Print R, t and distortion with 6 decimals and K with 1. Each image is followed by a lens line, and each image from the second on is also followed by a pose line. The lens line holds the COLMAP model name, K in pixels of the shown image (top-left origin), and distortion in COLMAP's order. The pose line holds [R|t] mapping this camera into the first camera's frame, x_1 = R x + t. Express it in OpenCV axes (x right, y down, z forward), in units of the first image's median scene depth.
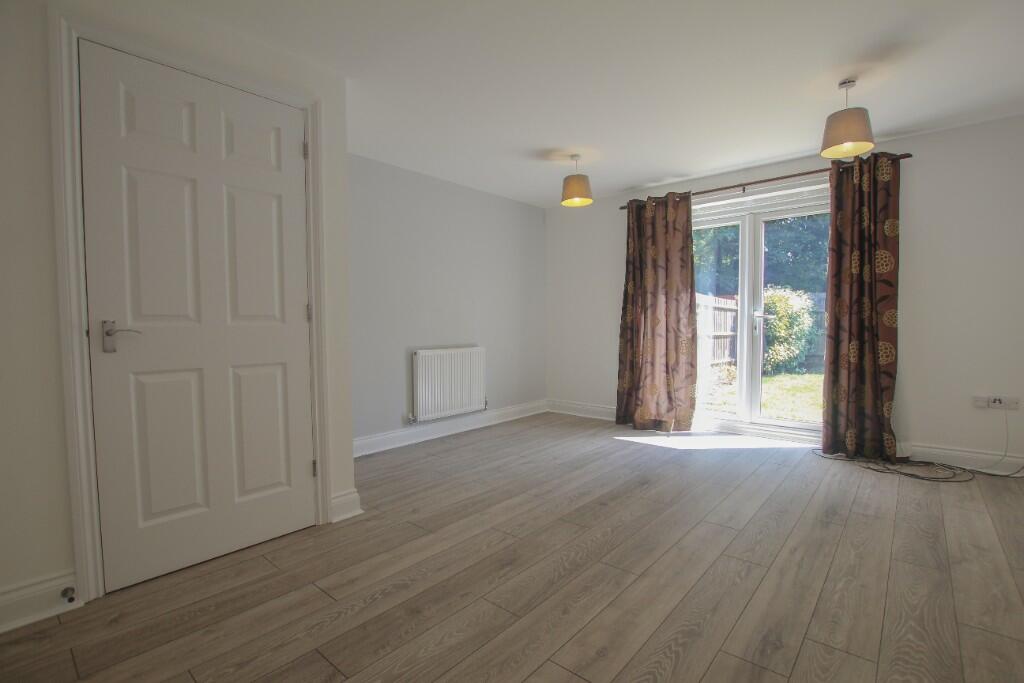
lens RADIAL K [[472.9, 0, 517.4], [0, 472.9, 341.4], [0, 0, 1]] dist [-0.029587, 0.001239]
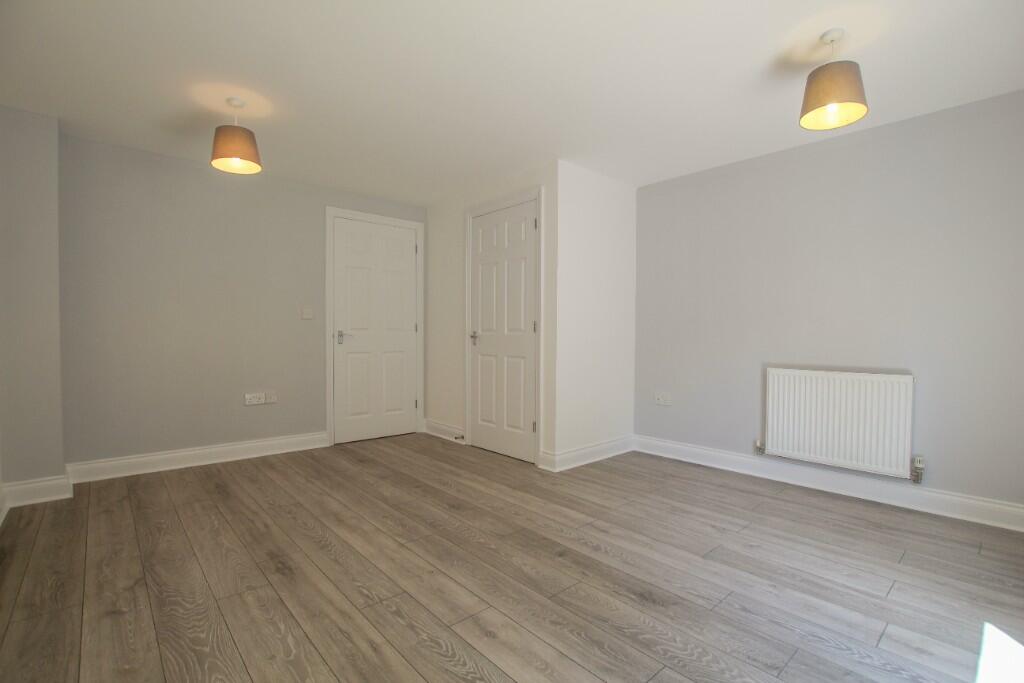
lens RADIAL K [[472.9, 0, 517.3], [0, 472.9, 343.4], [0, 0, 1]] dist [-0.029587, 0.001239]
pose [[-0.127066, 0.026949, -0.991528, 1.114379], [-0.041181, 0.998626, 0.032419, -0.052956], [0.991039, 0.044951, -0.125781, 1.126562]]
